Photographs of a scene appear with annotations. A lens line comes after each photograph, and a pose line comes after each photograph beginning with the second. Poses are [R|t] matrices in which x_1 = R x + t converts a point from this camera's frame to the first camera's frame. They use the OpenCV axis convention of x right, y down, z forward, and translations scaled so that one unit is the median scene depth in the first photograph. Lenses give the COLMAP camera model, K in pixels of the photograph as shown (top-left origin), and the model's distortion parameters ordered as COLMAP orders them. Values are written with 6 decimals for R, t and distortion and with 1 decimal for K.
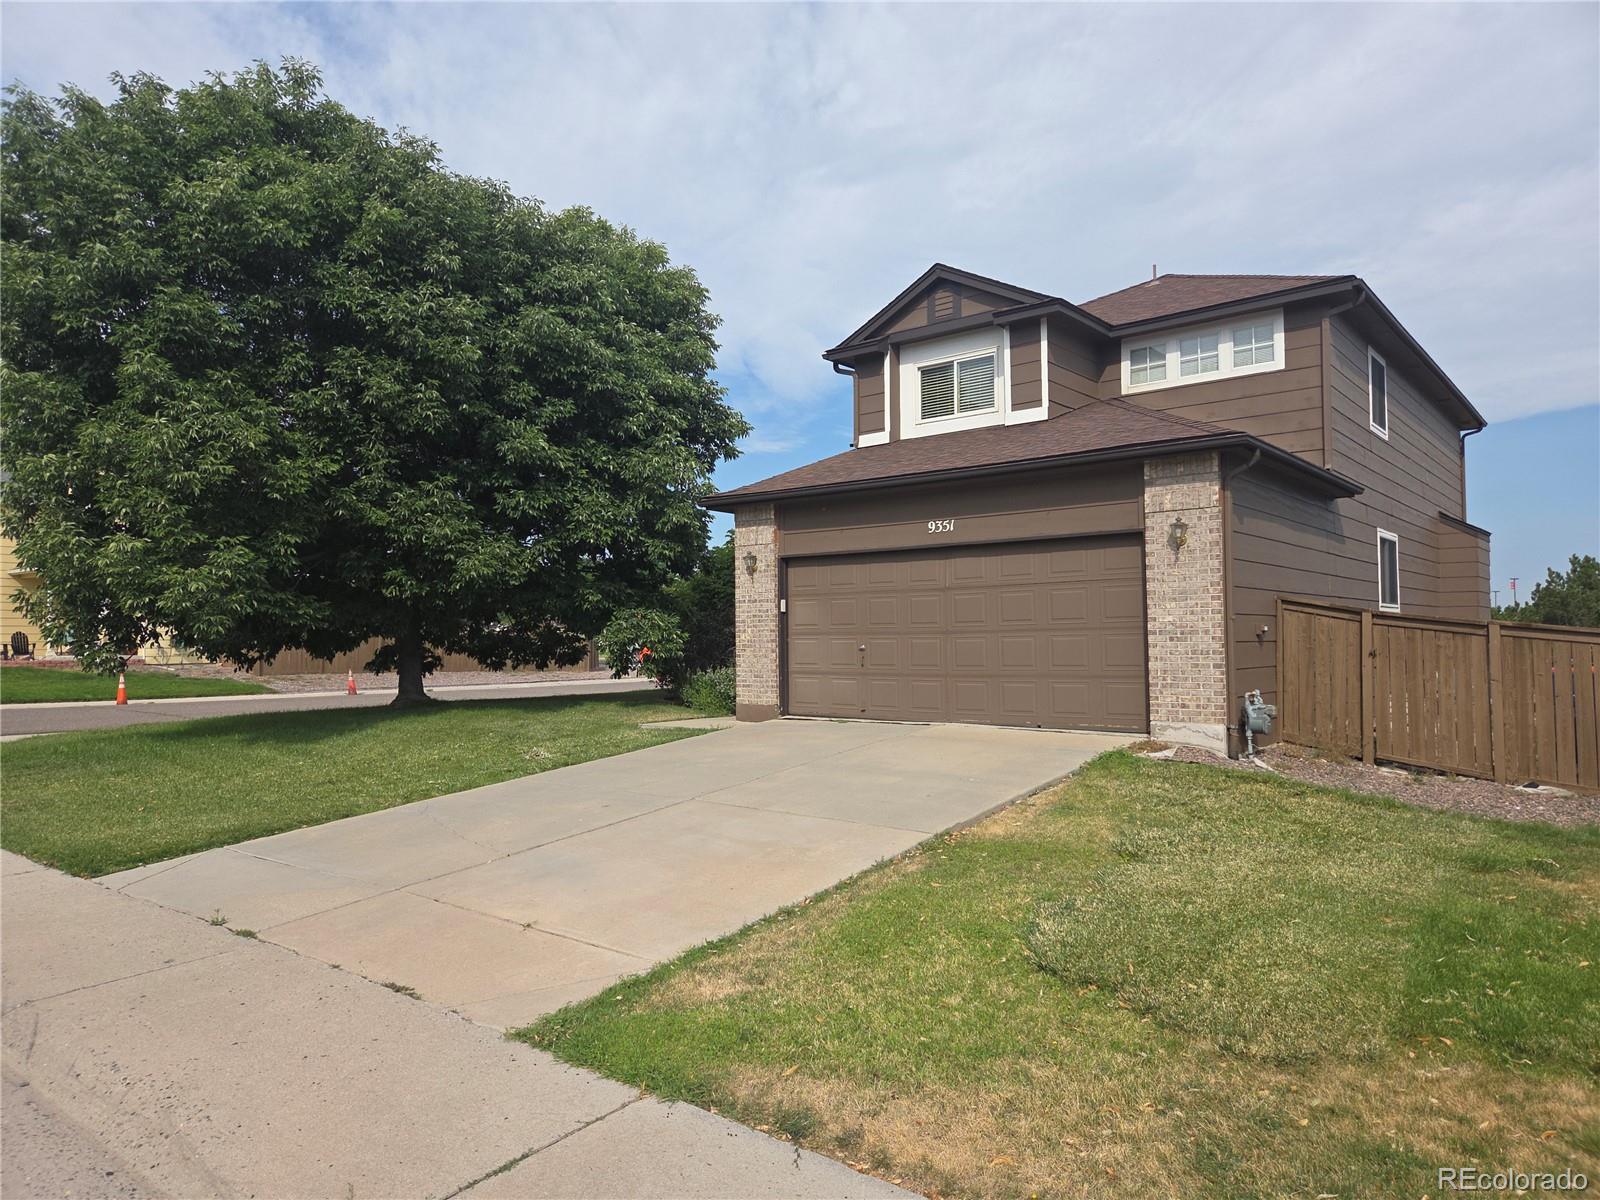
lens RADIAL K [[1068.5, 0, 800.3], [0, 1068.5, 601.6], [0, 0, 1]] dist [0.051470, -0.008793]
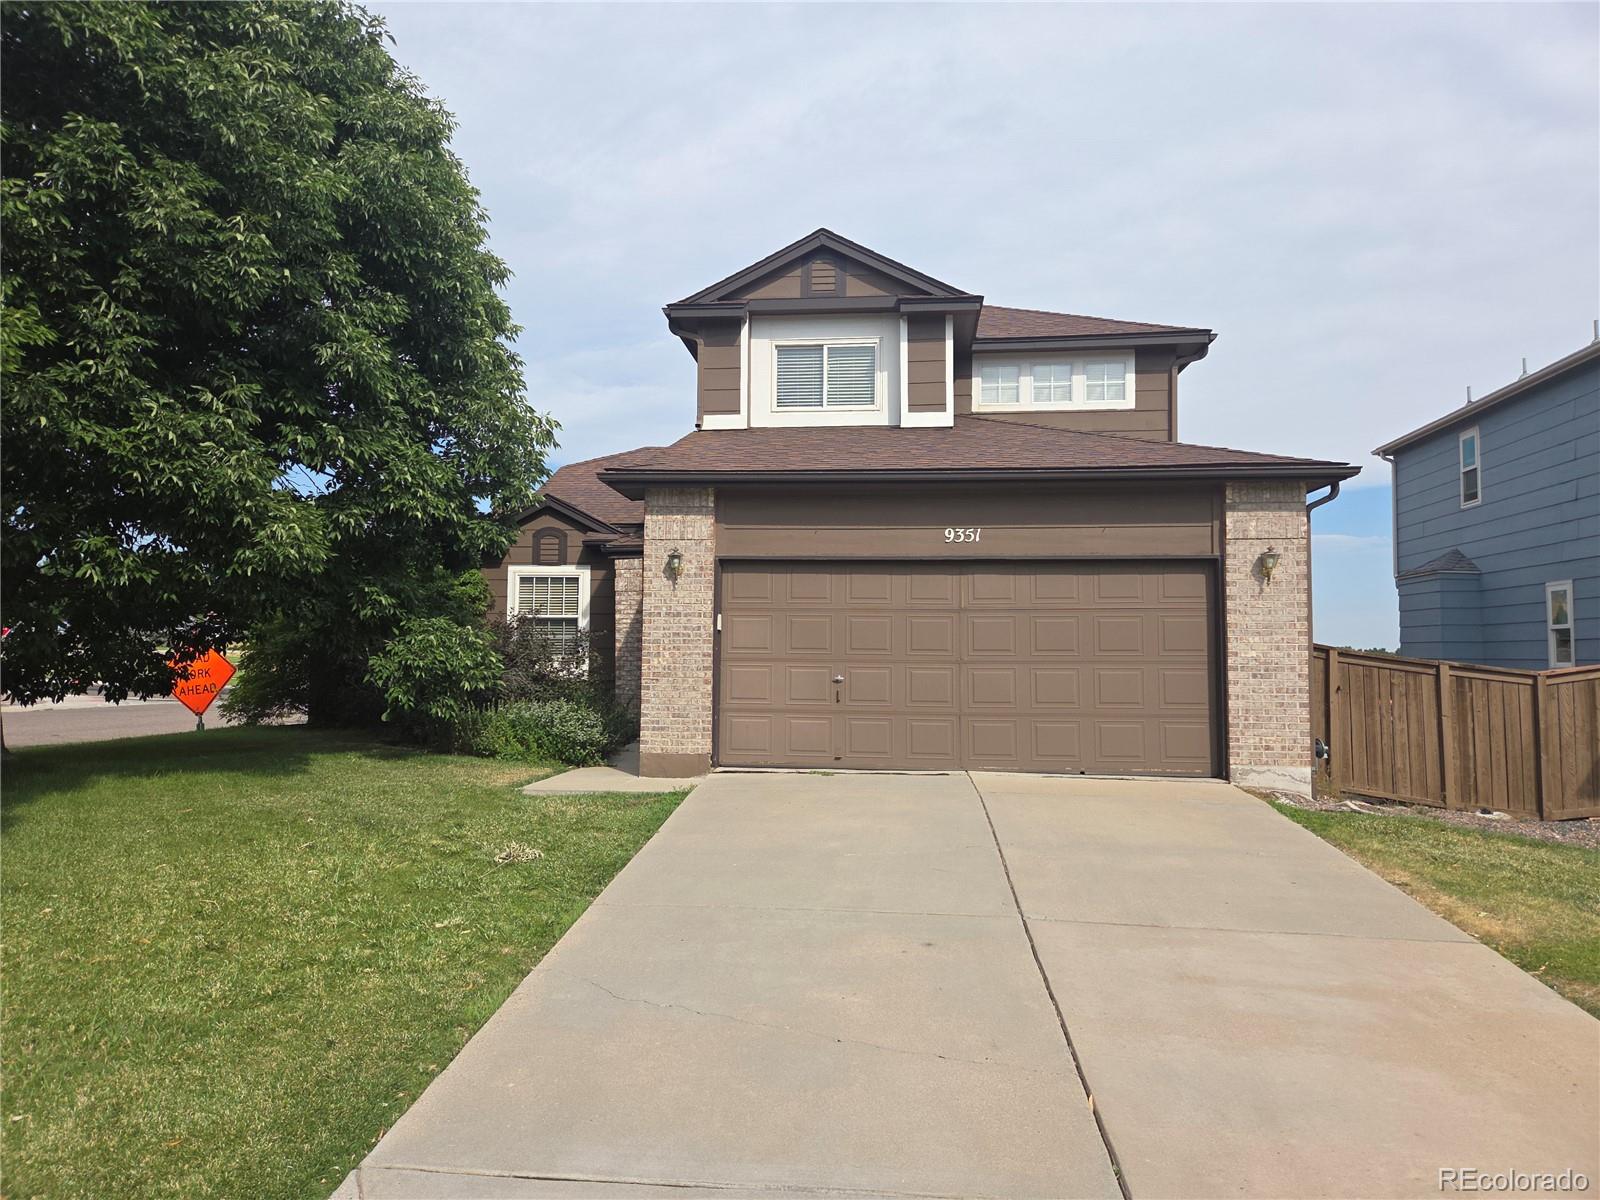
lens RADIAL K [[1068.5, 0, 802.6], [0, 1068.5, 593.2], [0, 0, 1]] dist [0.051470, -0.008793]
pose [[0.838746, 0.049206, 0.542295, -0.380403], [-0.035950, 0.998740, -0.035020, 0.007786], [-0.543334, 0.009877, 0.839458, 0.327926]]
